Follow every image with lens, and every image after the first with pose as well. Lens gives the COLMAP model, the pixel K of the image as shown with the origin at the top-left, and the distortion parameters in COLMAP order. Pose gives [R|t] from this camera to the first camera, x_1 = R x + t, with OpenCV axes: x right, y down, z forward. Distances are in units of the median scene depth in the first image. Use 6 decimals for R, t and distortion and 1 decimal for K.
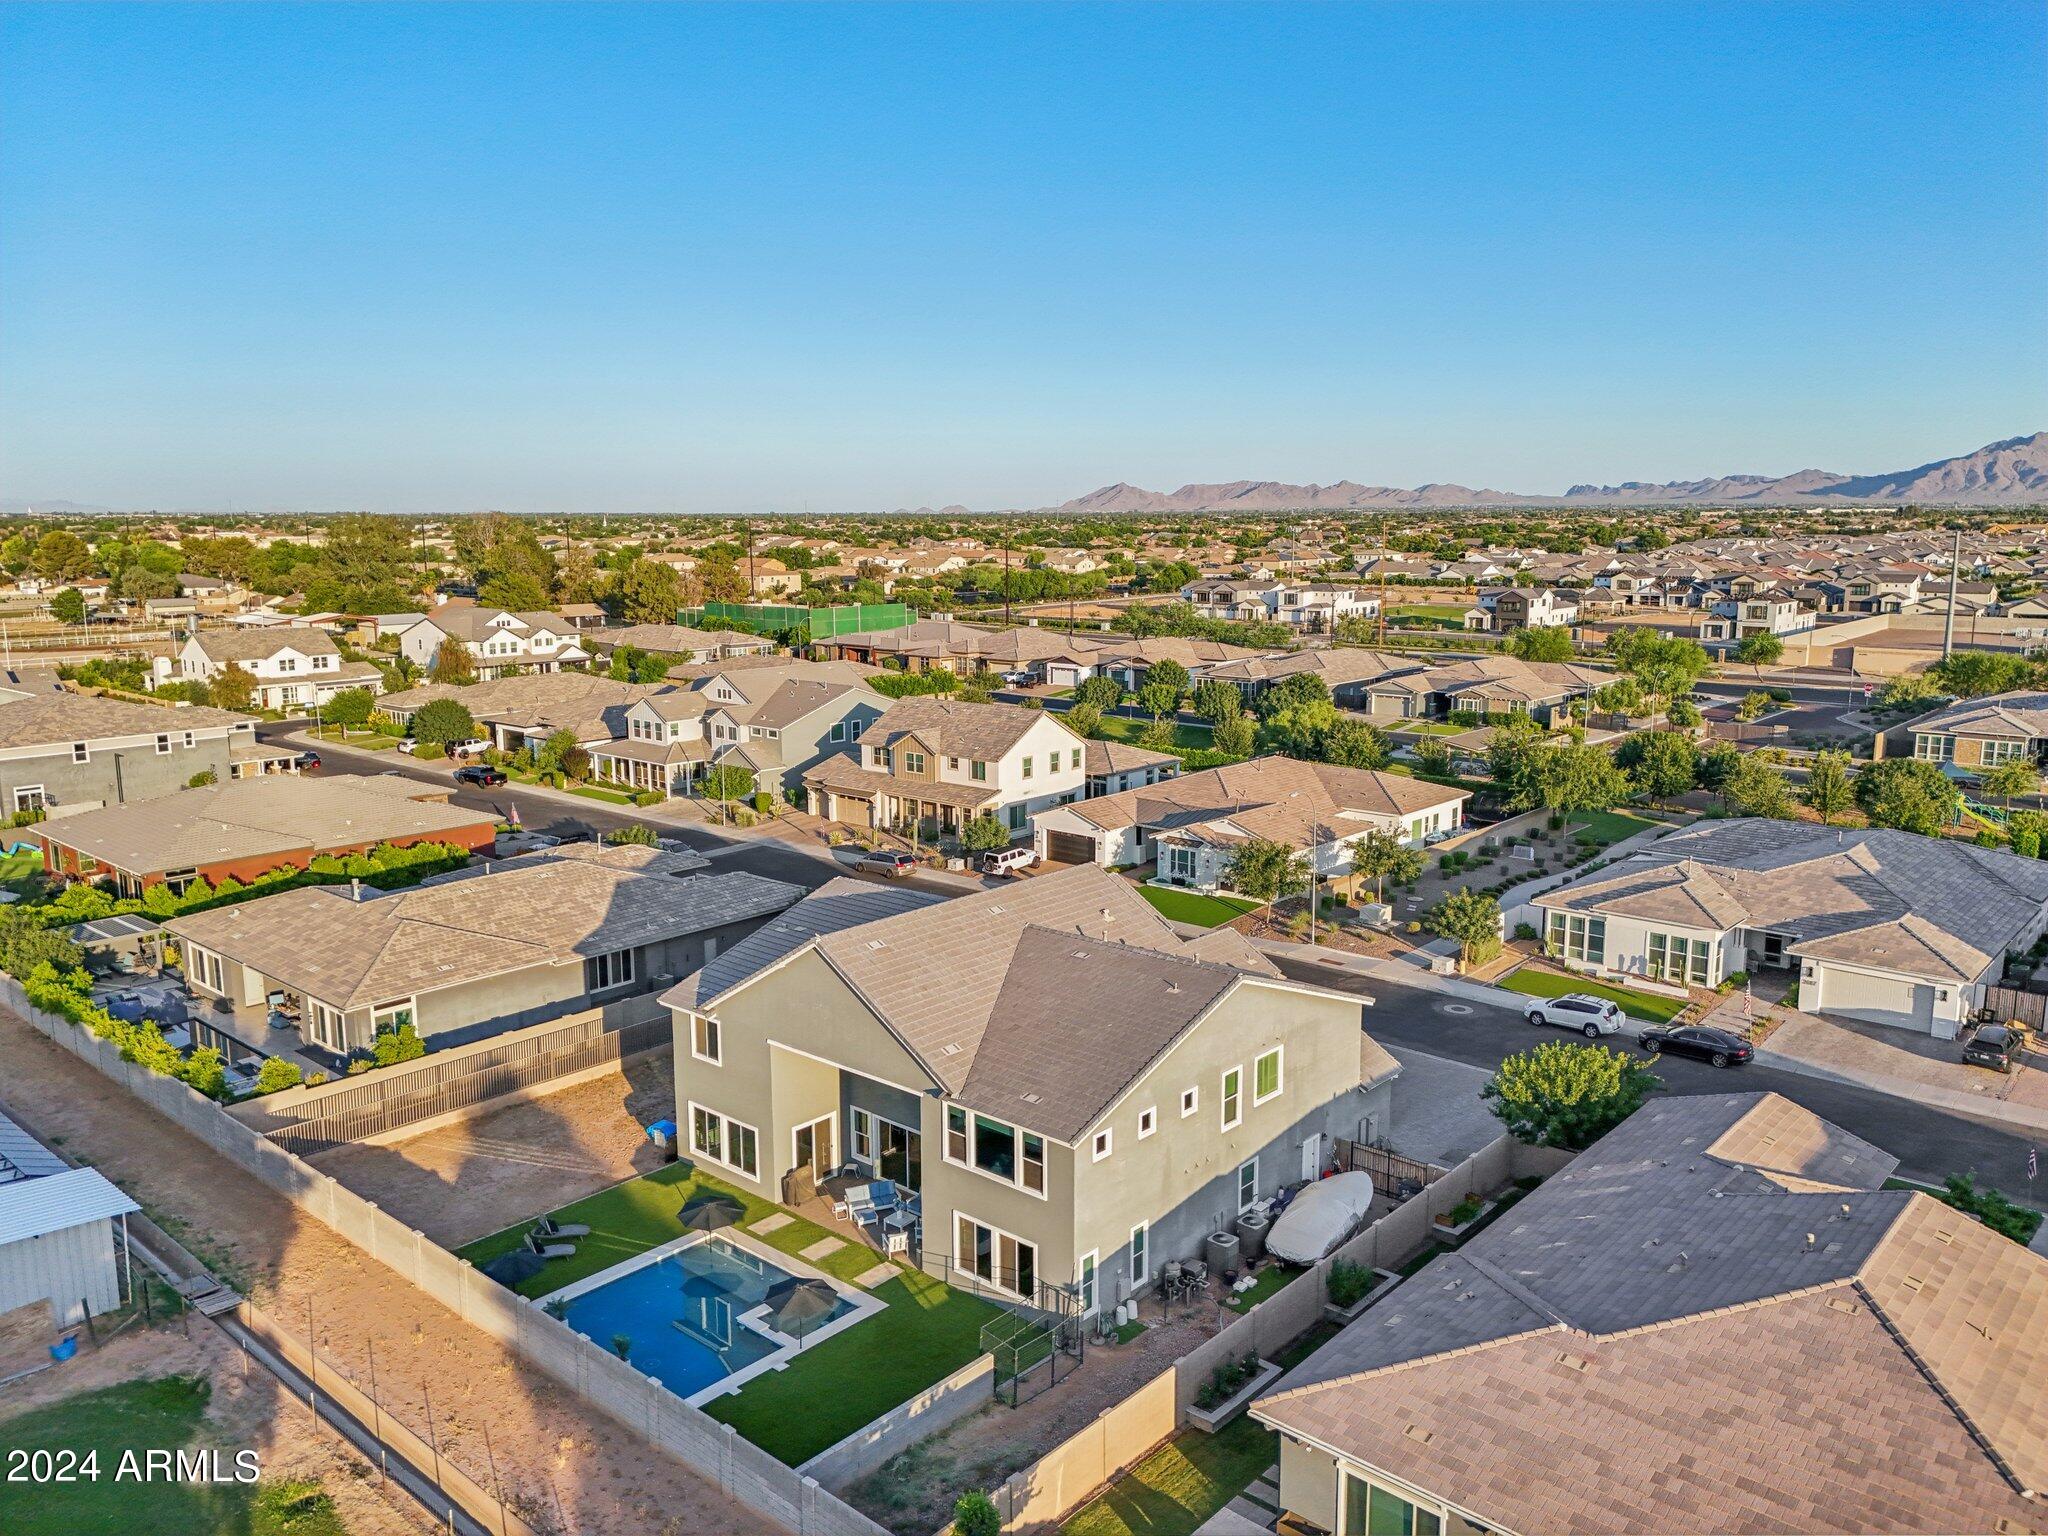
lens RADIAL K [[1515.1, 0, 1019.9], [0, 1515.1, 772.2], [0, 0, 1]] dist [0.069619, -0.068079]
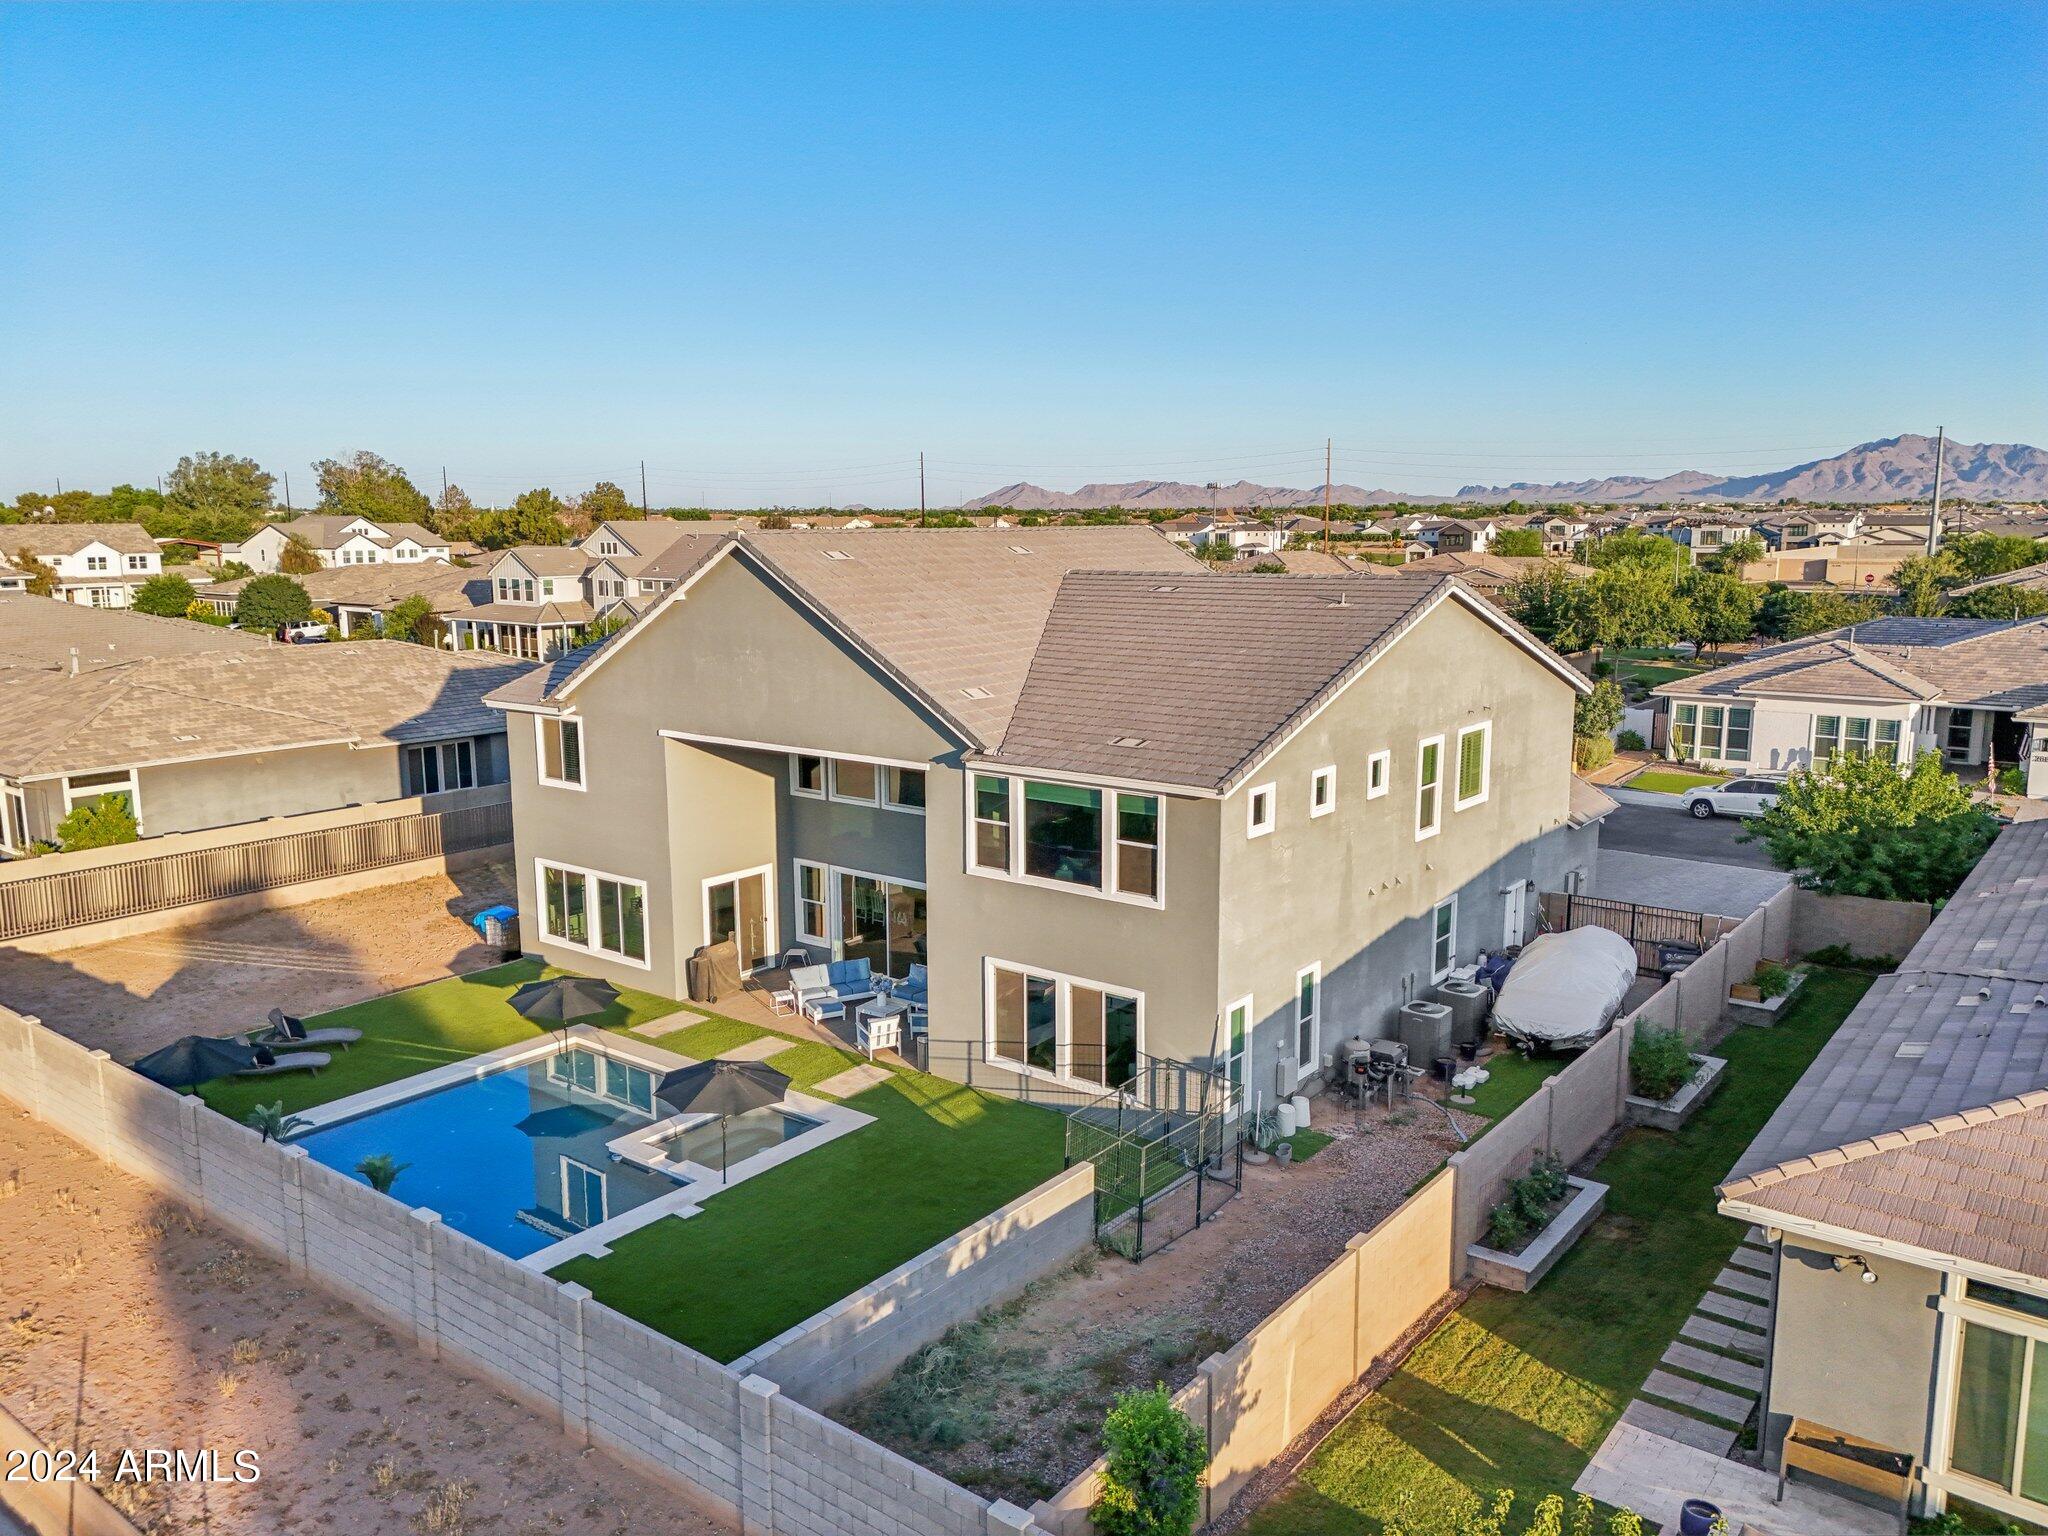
lens RADIAL K [[1515.1, 0, 1019.9], [0, 1515.1, 772.2], [0, 0, 1]] dist [0.069619, -0.068079]
pose [[0.997959, -0.010832, 0.062932, -0.057734], [0.010887, 0.999941, -0.000527, 0.189143], [-0.062922, 0.001211, 0.998018, 0.366330]]
